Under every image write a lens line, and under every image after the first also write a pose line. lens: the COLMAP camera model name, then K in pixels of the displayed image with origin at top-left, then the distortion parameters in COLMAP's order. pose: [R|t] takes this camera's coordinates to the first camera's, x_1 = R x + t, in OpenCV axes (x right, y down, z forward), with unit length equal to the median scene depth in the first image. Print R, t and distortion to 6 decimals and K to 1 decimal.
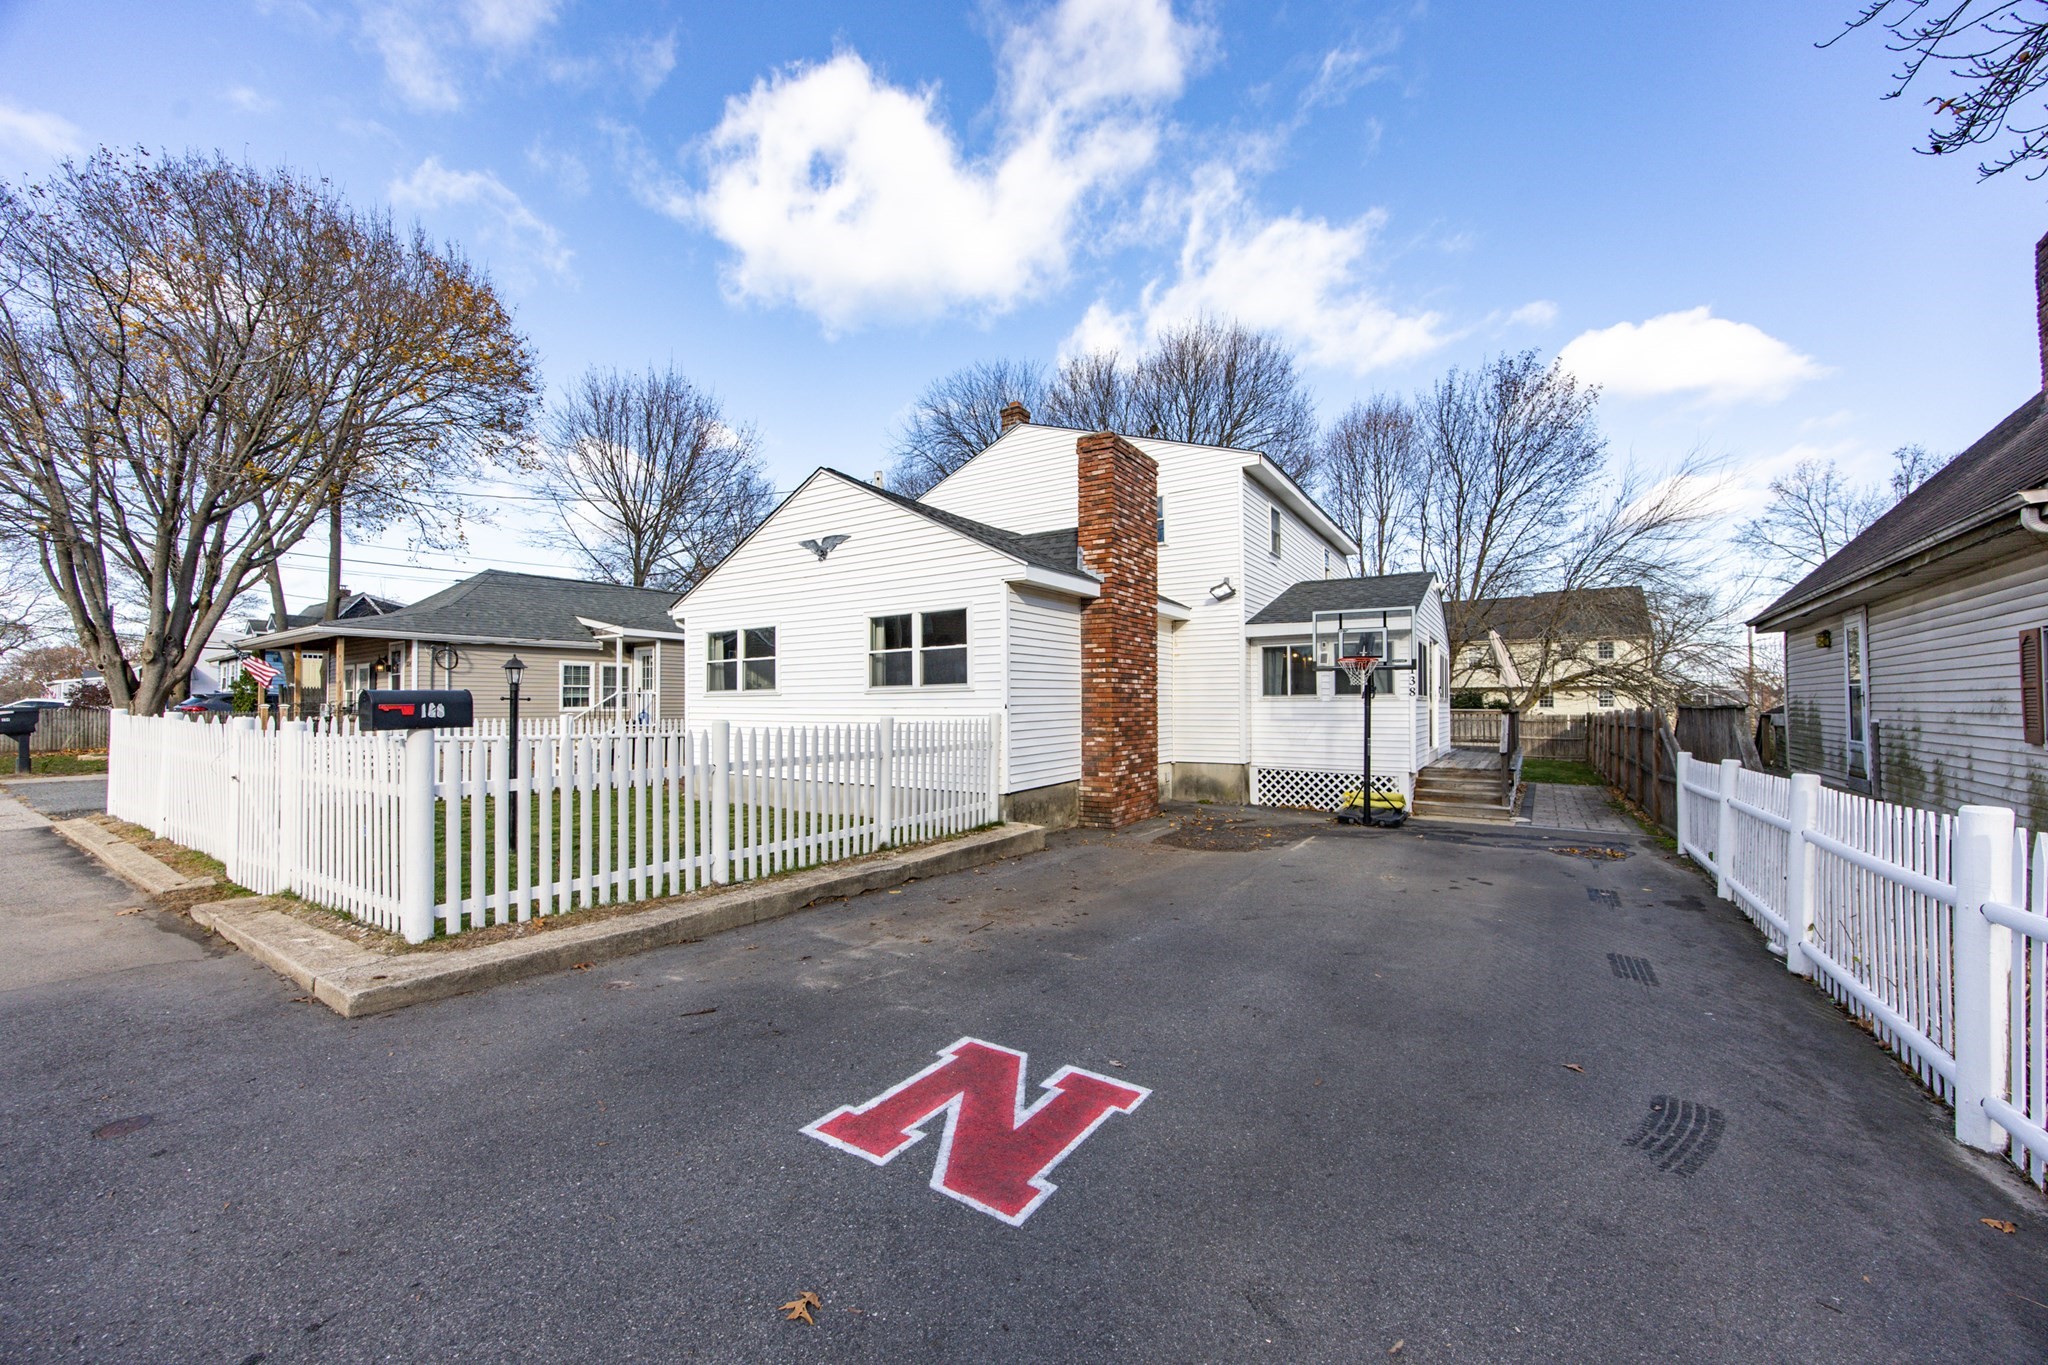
lens RADIAL K [[791.5, 0, 1021.7], [0, 791.5, 693.9], [0, 0, 1]] dist [0.001045, -0.000935]
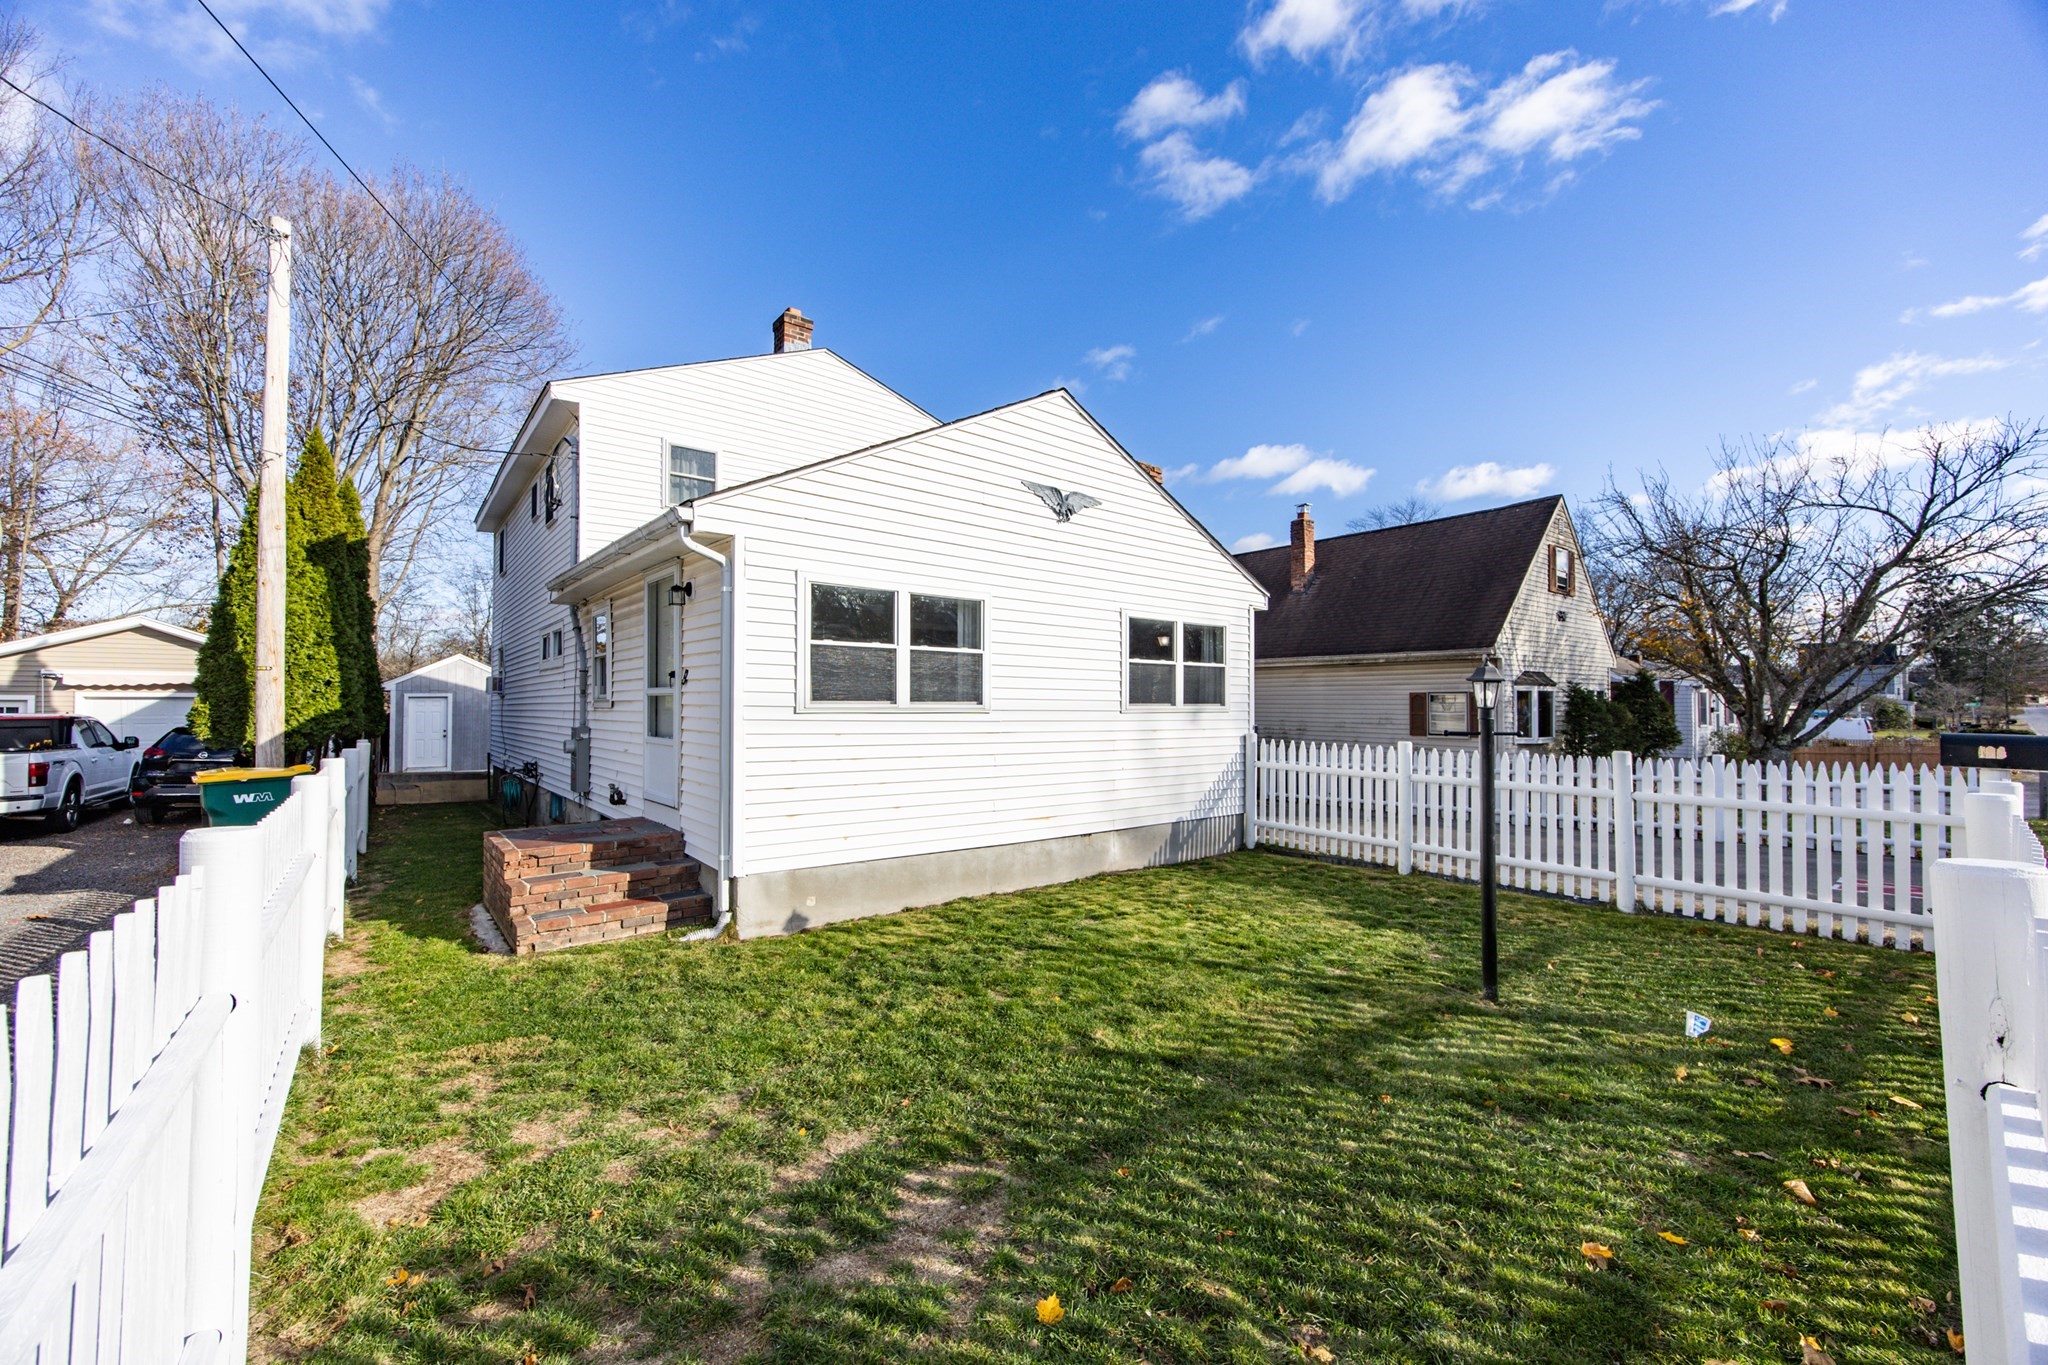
lens RADIAL K [[791.5, 0, 1025.4], [0, 791.5, 691.3], [0, 0, 1]] dist [0.001045, -0.000935]
pose [[0.282782, 0.026822, 0.958809, -0.937475], [-0.020641, 0.999548, -0.021874, -0.003381], [-0.958962, -0.013605, 0.283207, 0.840843]]
